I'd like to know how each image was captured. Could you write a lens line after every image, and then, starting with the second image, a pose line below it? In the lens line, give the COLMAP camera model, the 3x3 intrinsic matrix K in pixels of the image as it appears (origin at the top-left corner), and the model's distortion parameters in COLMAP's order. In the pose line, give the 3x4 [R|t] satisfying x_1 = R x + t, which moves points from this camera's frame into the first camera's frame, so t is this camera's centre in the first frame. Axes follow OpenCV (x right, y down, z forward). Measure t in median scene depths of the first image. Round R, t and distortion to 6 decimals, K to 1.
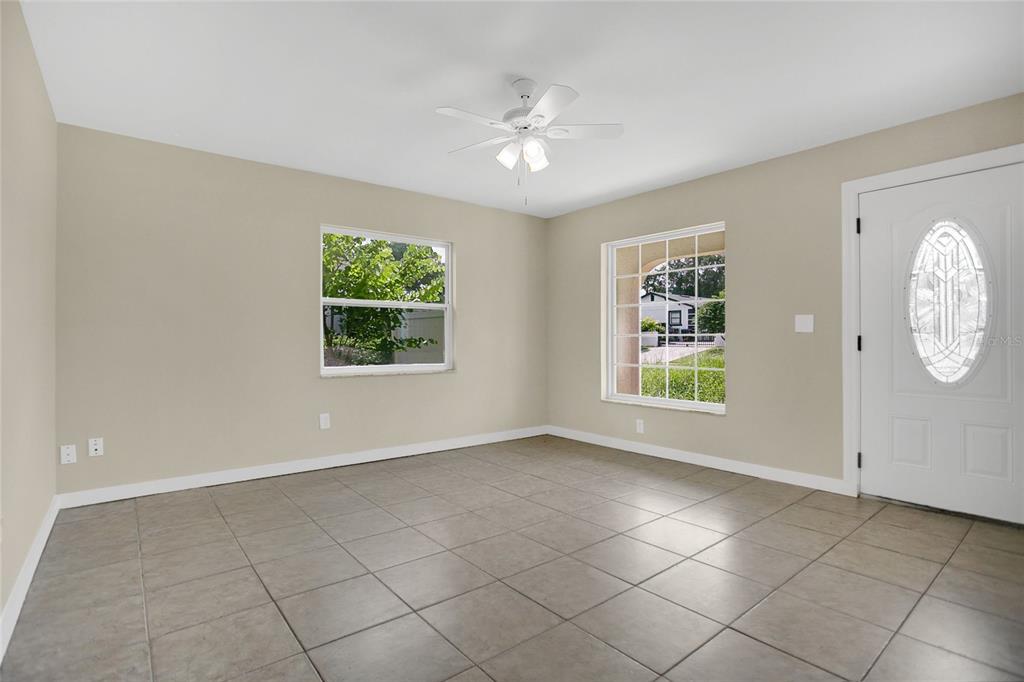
lens RADIAL K [[492.5, 0, 516.1], [0, 492.5, 347.2], [0, 0, 1]] dist [-0.054968, 0.000159]
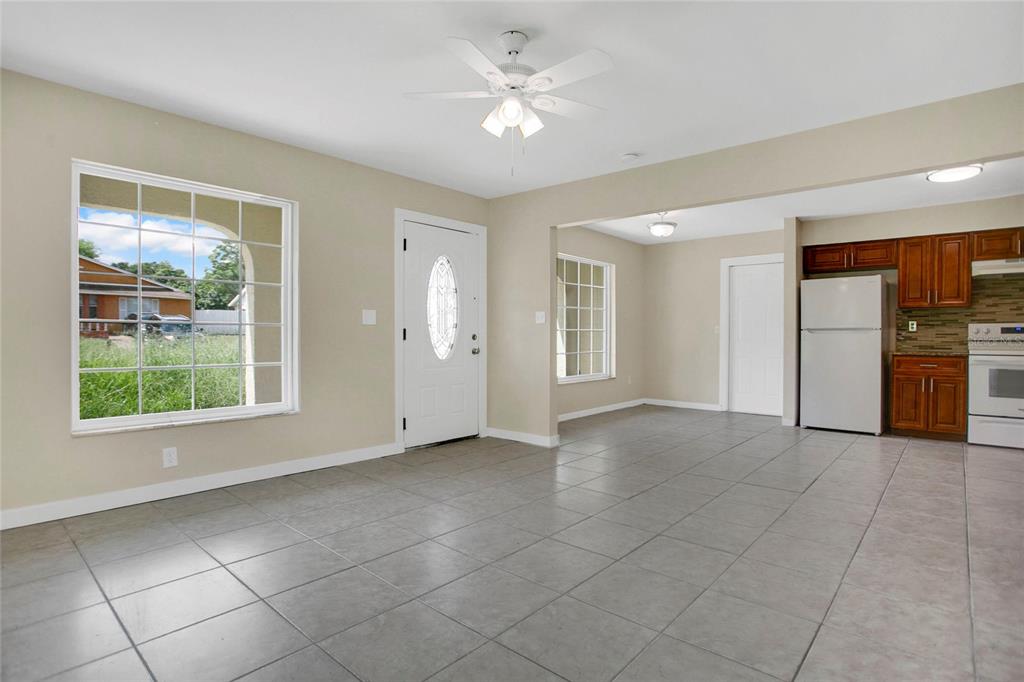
lens RADIAL K [[515.0, 0, 512.0], [0, 515.0, 341.0], [0, 0, 1]] dist [-0.034894, 0.000188]
pose [[-0.149096, -0.009540, 0.988777, -0.798230], [0.004732, 0.999935, 0.010361, -0.003422], [-0.988811, 0.006224, -0.149041, 1.022406]]
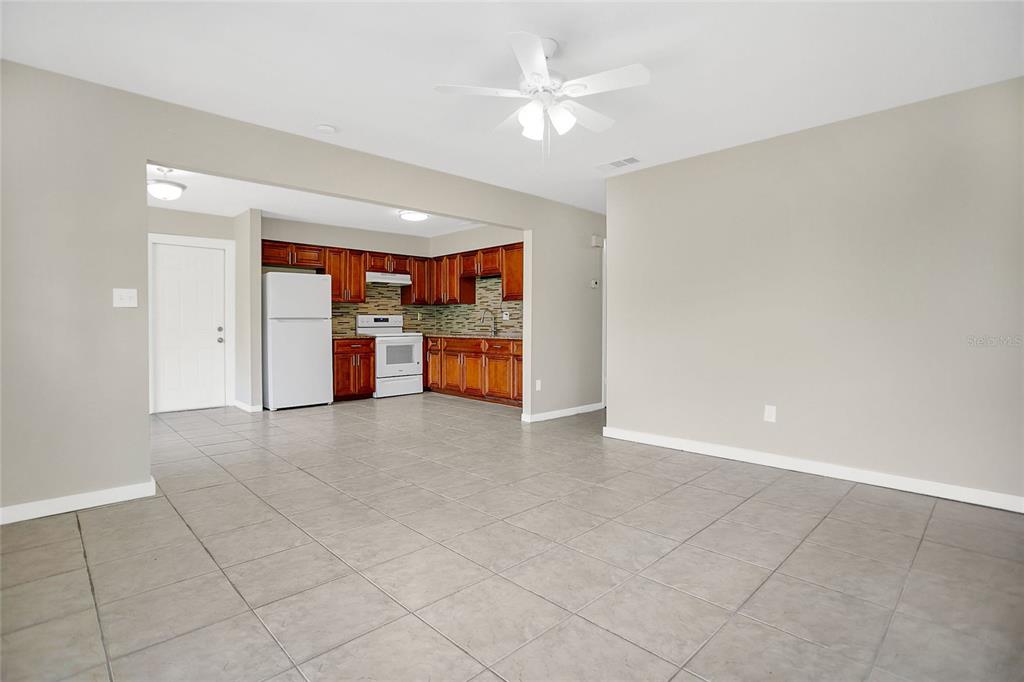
lens RADIAL K [[515.0, 0, 512.0], [0, 515.0, 341.0], [0, 0, 1]] dist [-0.034894, 0.000188]
pose [[-0.996701, 0.004044, -0.081059, 0.142018], [0.000655, 0.999126, 0.041791, -0.016316], [0.081157, 0.041600, -0.995833, 1.761512]]
